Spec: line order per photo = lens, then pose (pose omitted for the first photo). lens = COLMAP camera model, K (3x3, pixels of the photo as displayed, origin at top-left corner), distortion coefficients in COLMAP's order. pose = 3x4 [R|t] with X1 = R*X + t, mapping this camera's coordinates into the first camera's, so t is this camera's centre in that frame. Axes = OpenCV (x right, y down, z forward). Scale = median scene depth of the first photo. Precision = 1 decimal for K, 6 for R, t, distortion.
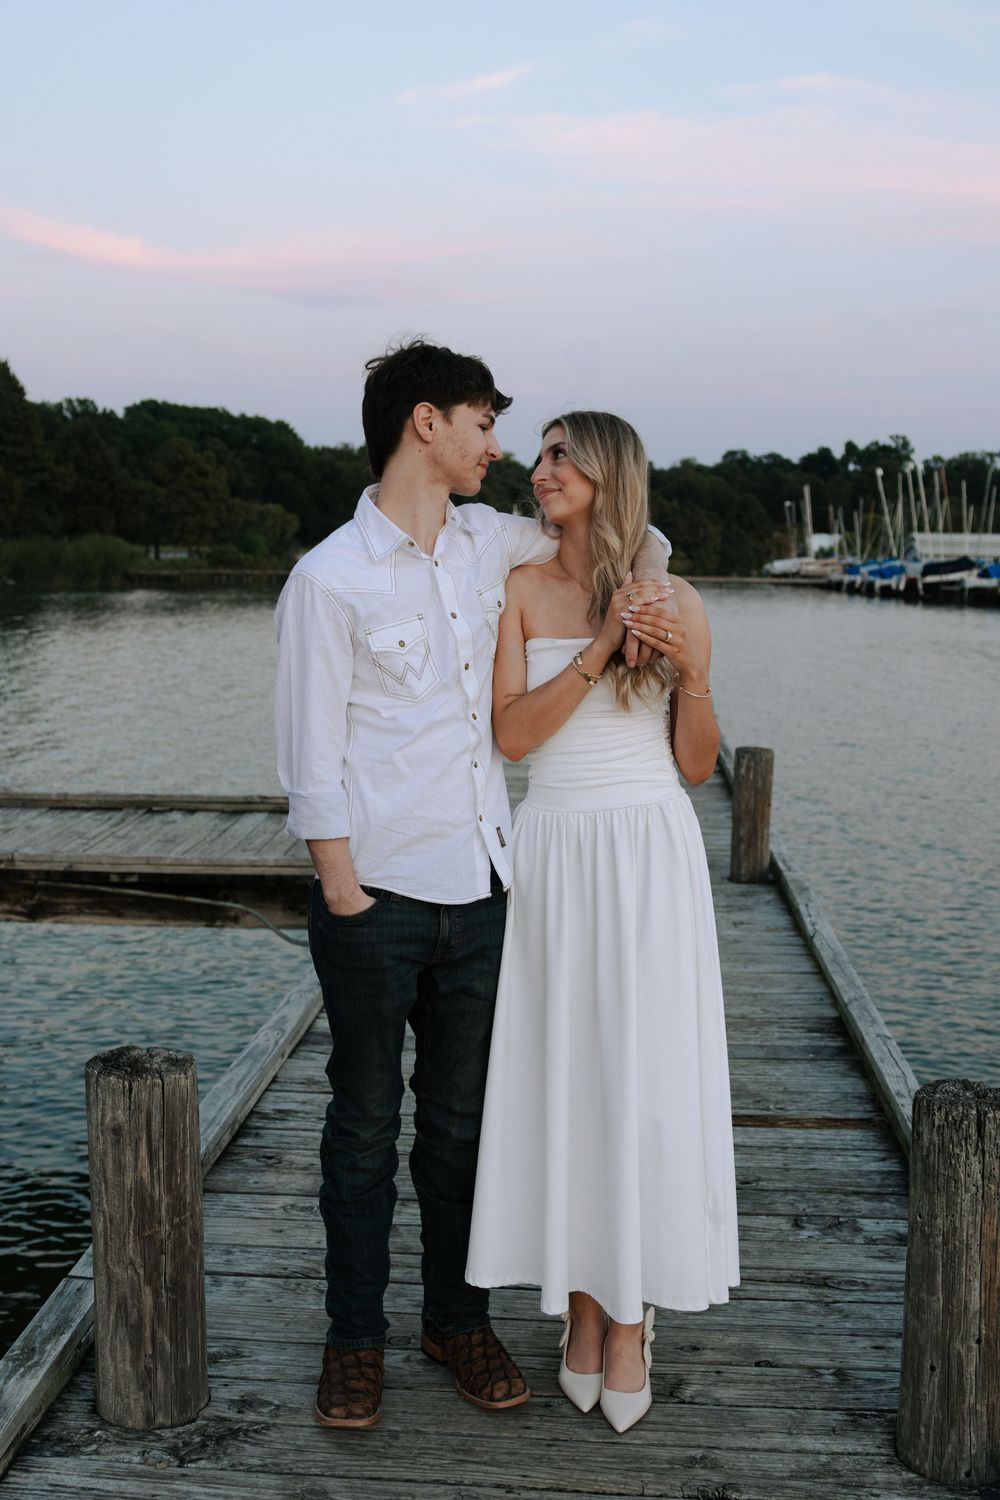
lens RADIAL K [[1655.4, 0, 500.0], [0, 1655.4, 750.0], [0, 0, 1]] dist [-0.003357, 0.008681]
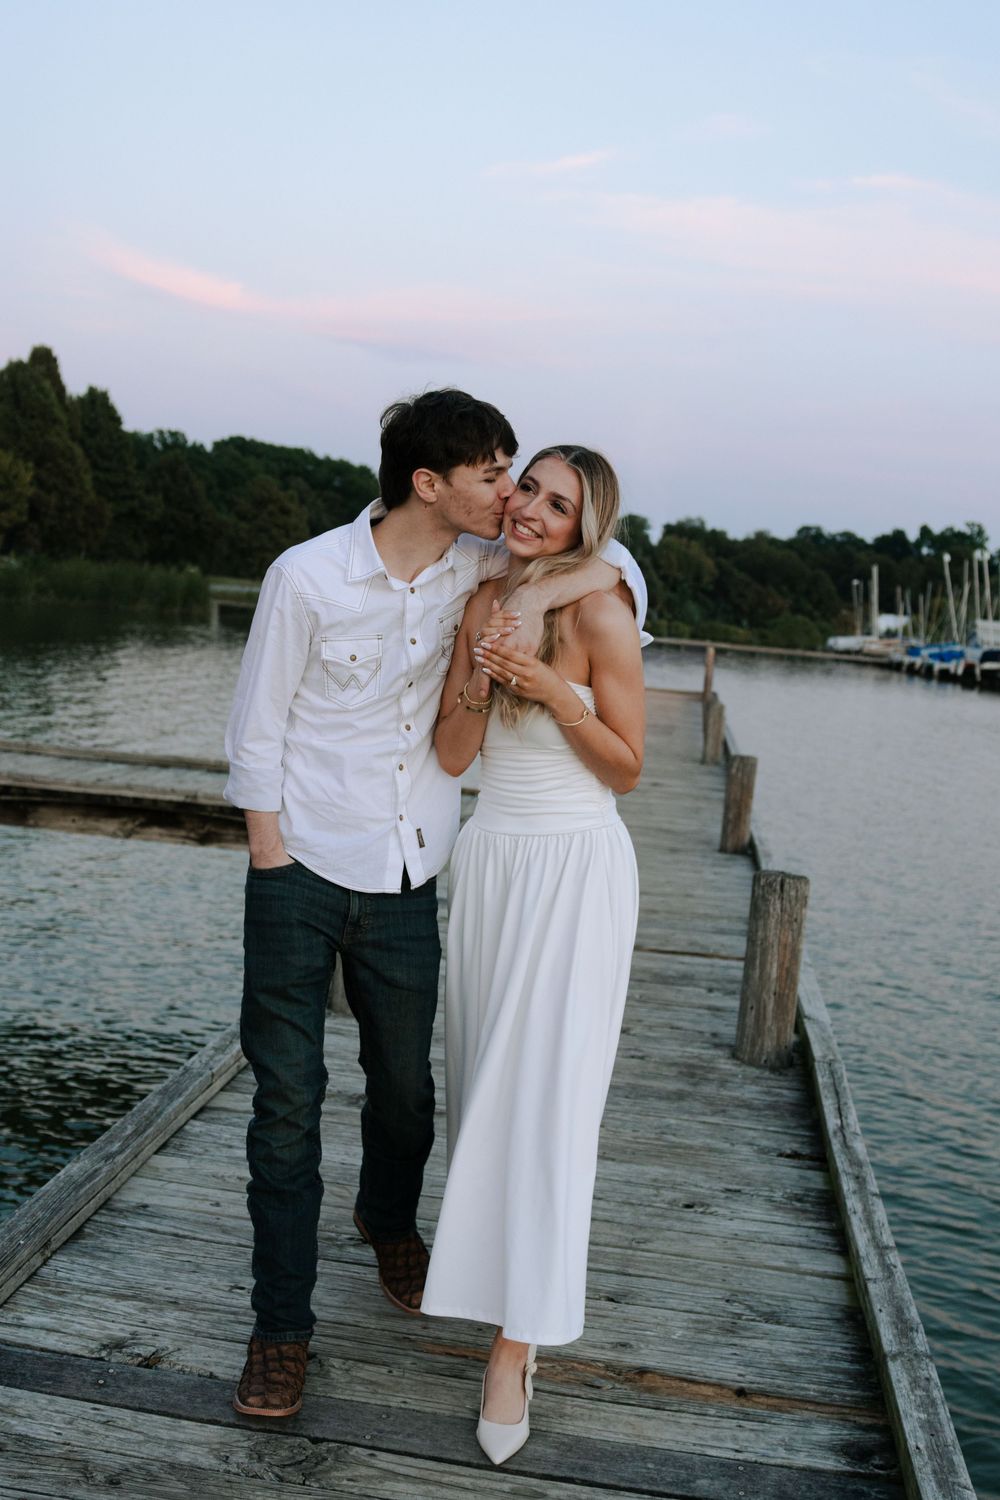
lens RADIAL K [[1669.2, 0, 500.0], [0, 1669.2, 750.0], [0, 0, 1]] dist [-0.003458, 0.001038]
pose [[0.996495, 0.076052, -0.034842, 0.001036], [-0.077188, 0.996486, -0.032514, 0.045622], [0.032247, 0.035089, 0.998864, -0.315831]]
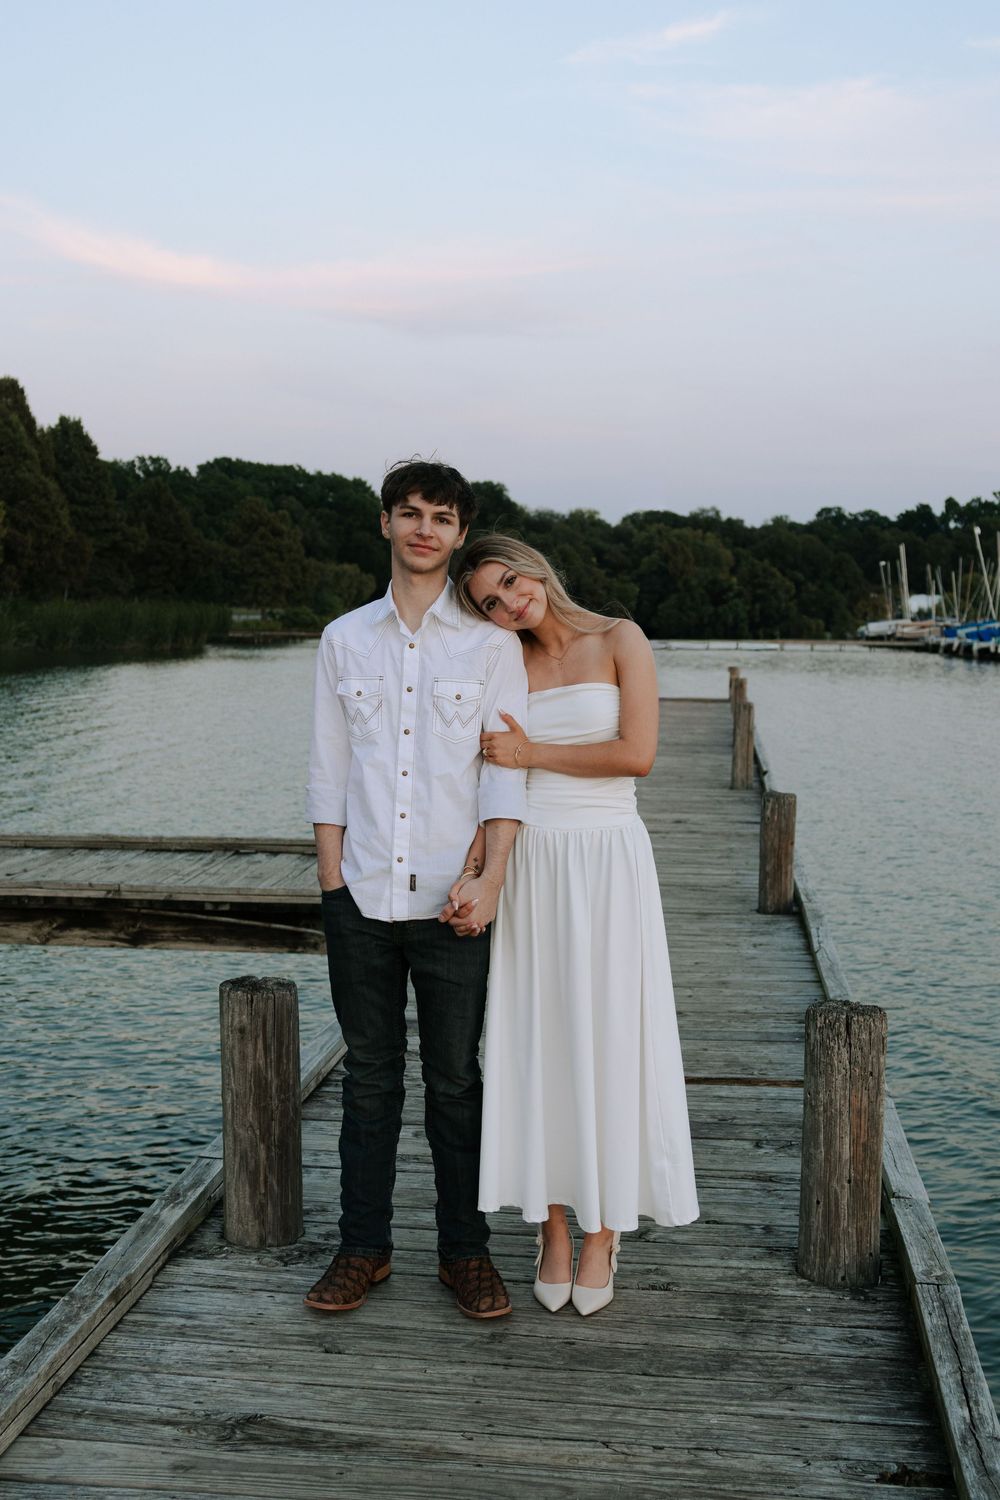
lens RADIAL K [[1741.9, 0, 523.2], [0, 1741.9, 748.6], [0, 0, 1]] dist [-0.001457, 0.002383]
pose [[0.999366, 0.002339, -0.035531, 0.018989], [-0.003810, 0.999135, -0.041411, 0.015363], [0.035403, 0.041520, 0.998510, -0.151408]]
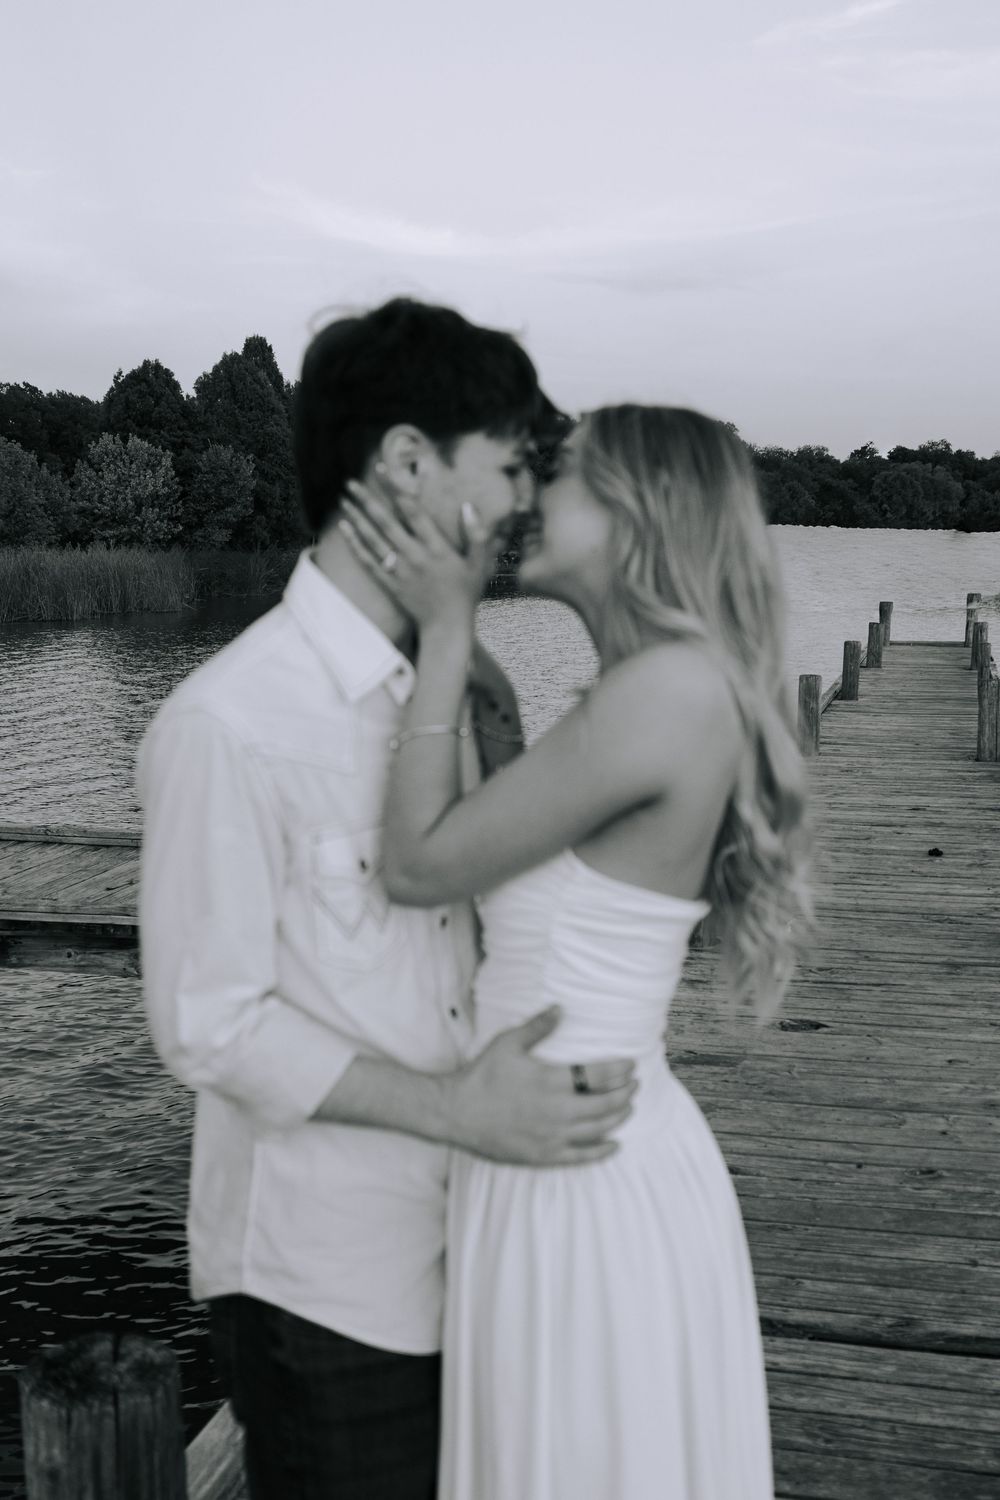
lens RADIAL K [[1655.4, 0, 500.0], [0, 1655.4, 750.0], [0, 0, 1]] dist [-0.003357, 0.008681]
pose [[0.982458, 0.001430, -0.186480, 0.026592], [-0.001376, 0.999999, 0.000418, -0.024501], [0.186480, -0.000154, 0.982459, 0.105769]]
